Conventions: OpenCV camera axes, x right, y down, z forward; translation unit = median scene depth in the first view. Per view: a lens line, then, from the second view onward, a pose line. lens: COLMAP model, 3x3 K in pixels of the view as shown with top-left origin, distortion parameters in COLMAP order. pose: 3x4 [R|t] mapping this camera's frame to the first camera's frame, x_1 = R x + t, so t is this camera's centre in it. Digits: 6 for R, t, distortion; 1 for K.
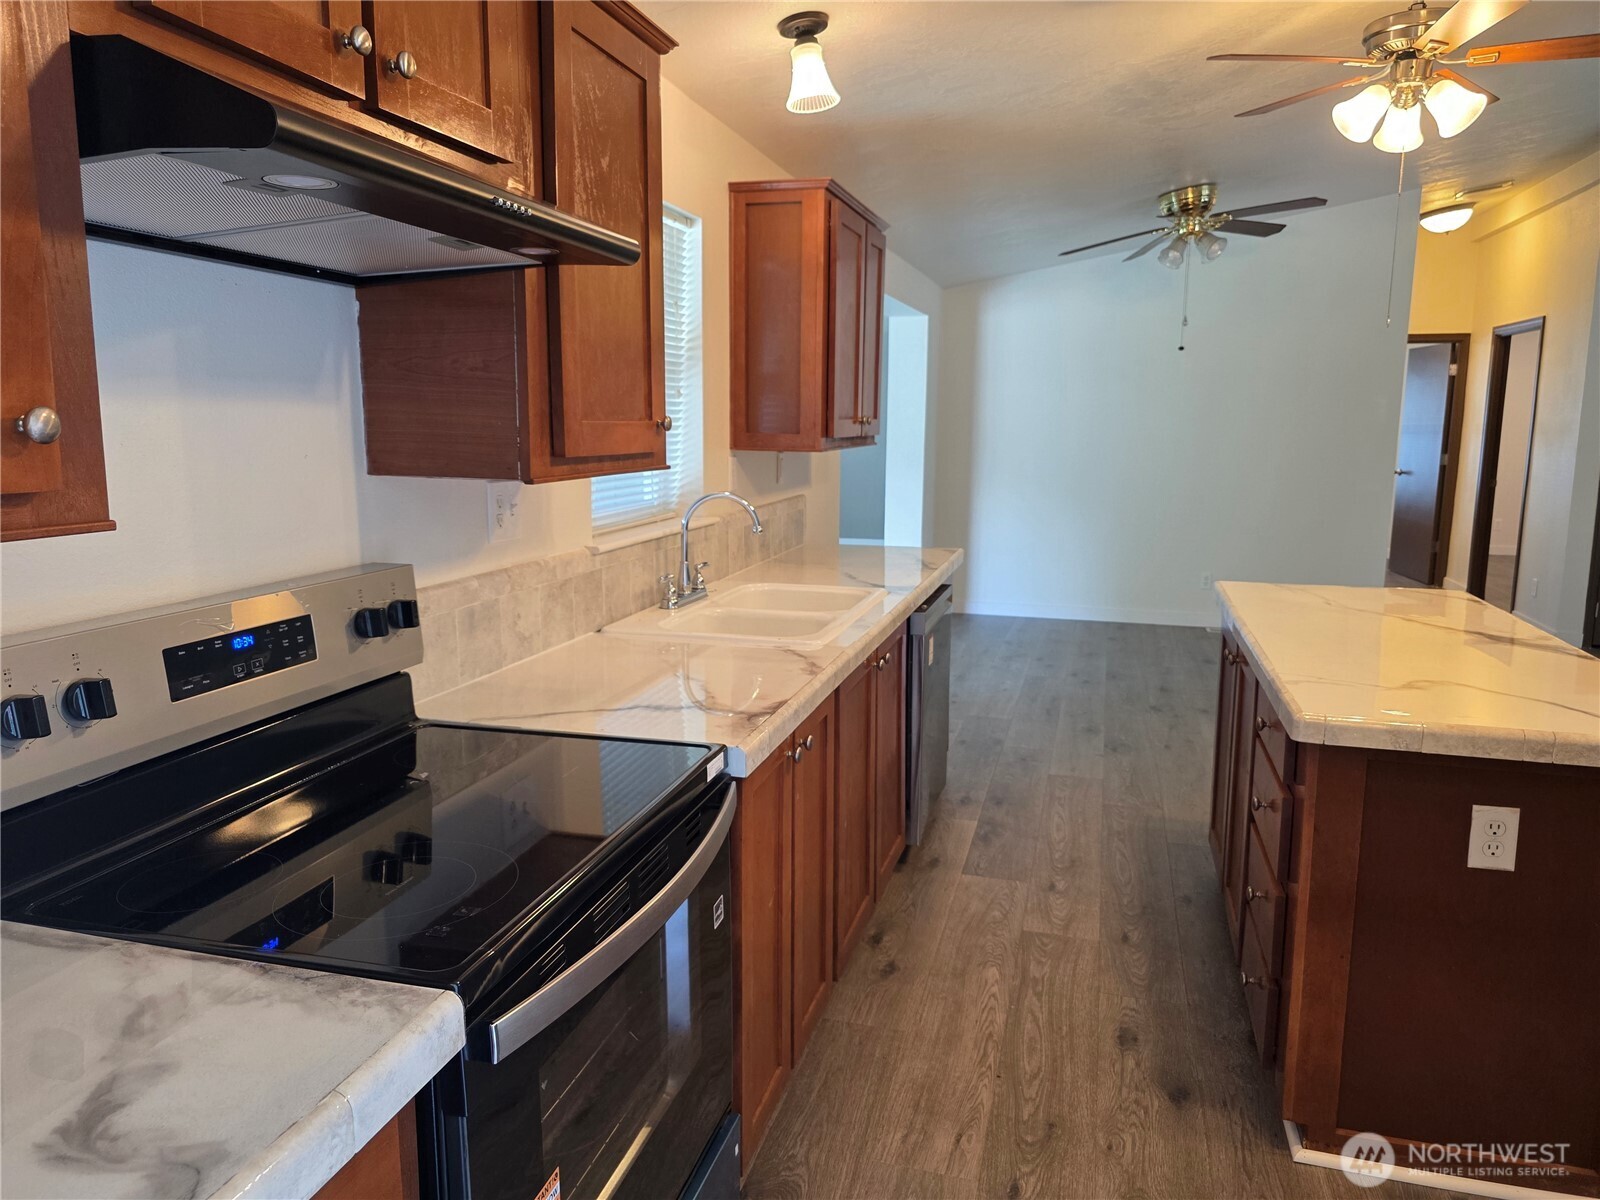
lens RADIAL K [[1100.0, 0, 799.9], [0, 1100.0, 596.3], [0, 0, 1]] dist [0.045326, -0.000509]
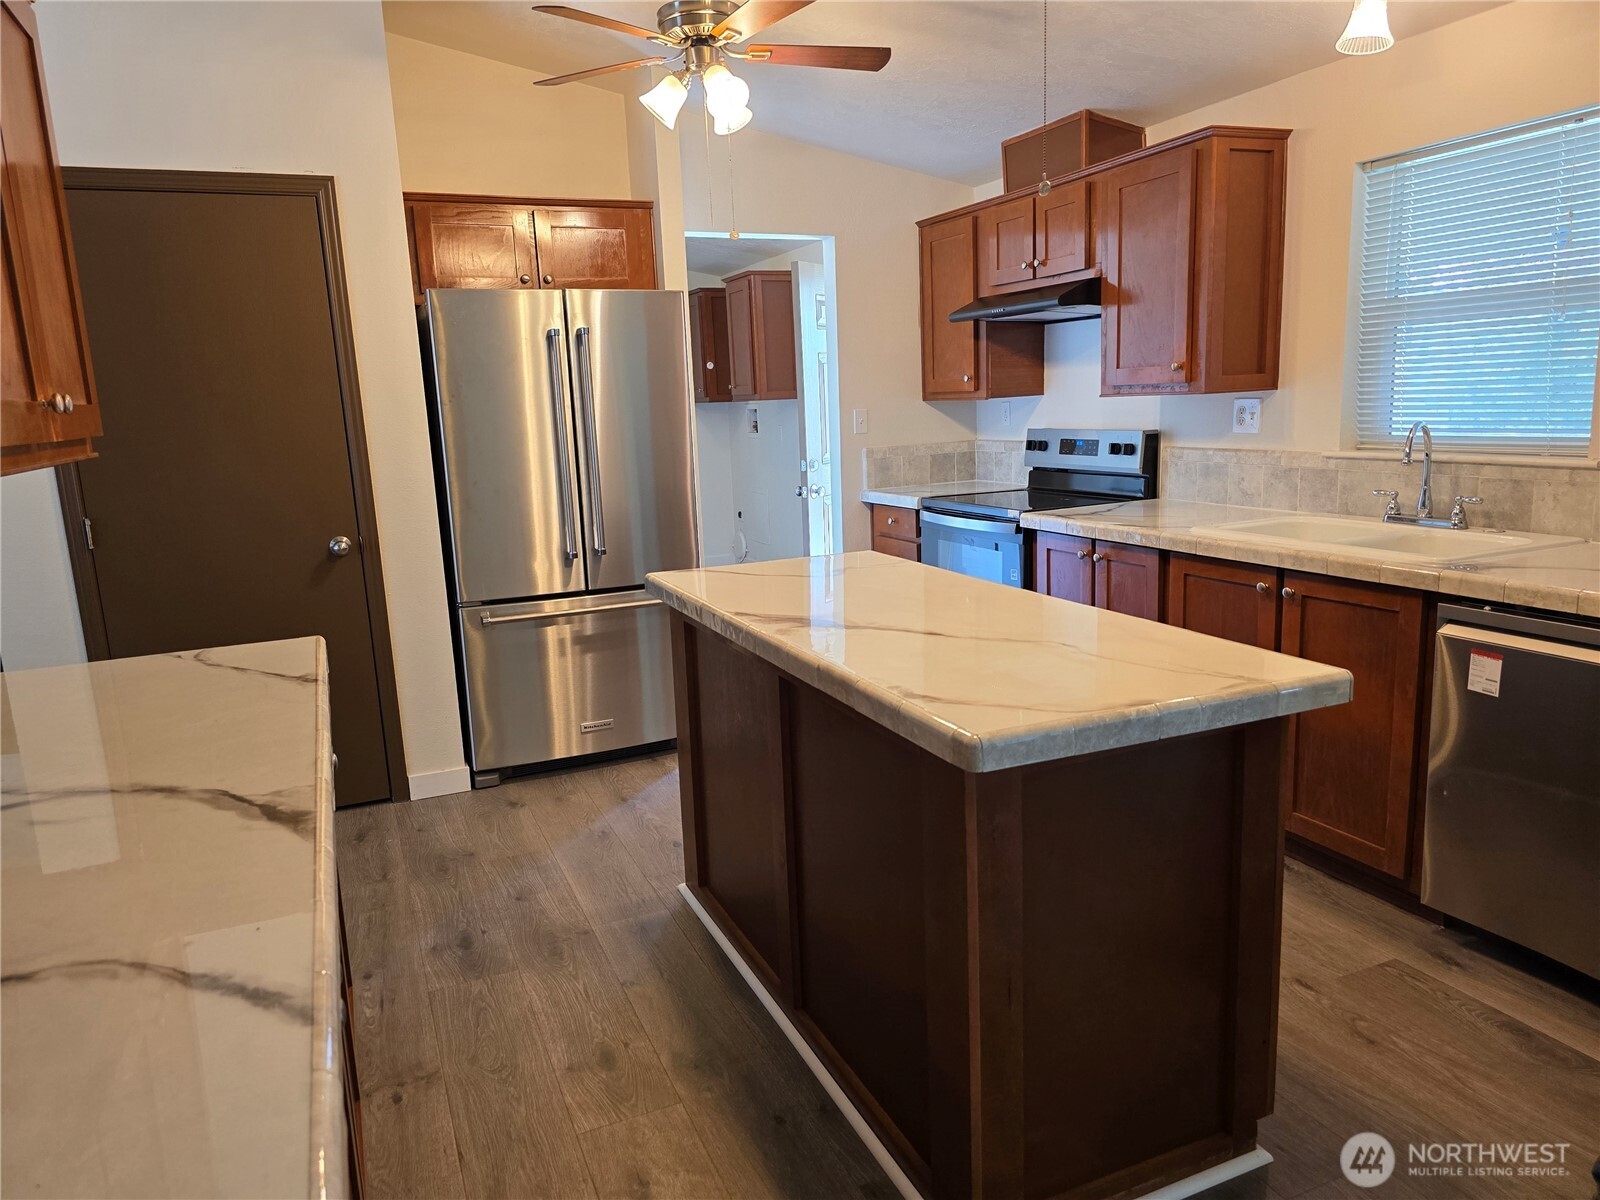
lens RADIAL K [[1100.0, 0, 800.5], [0, 1100.0, 601.6], [0, 0, 1]] dist [0.045326, -0.000509]
pose [[-0.776629, 0.140449, -0.614102, 1.390439], [-0.067447, 0.950688, 0.302726, -0.281558], [0.626337, 0.276525, -0.728859, 1.922388]]
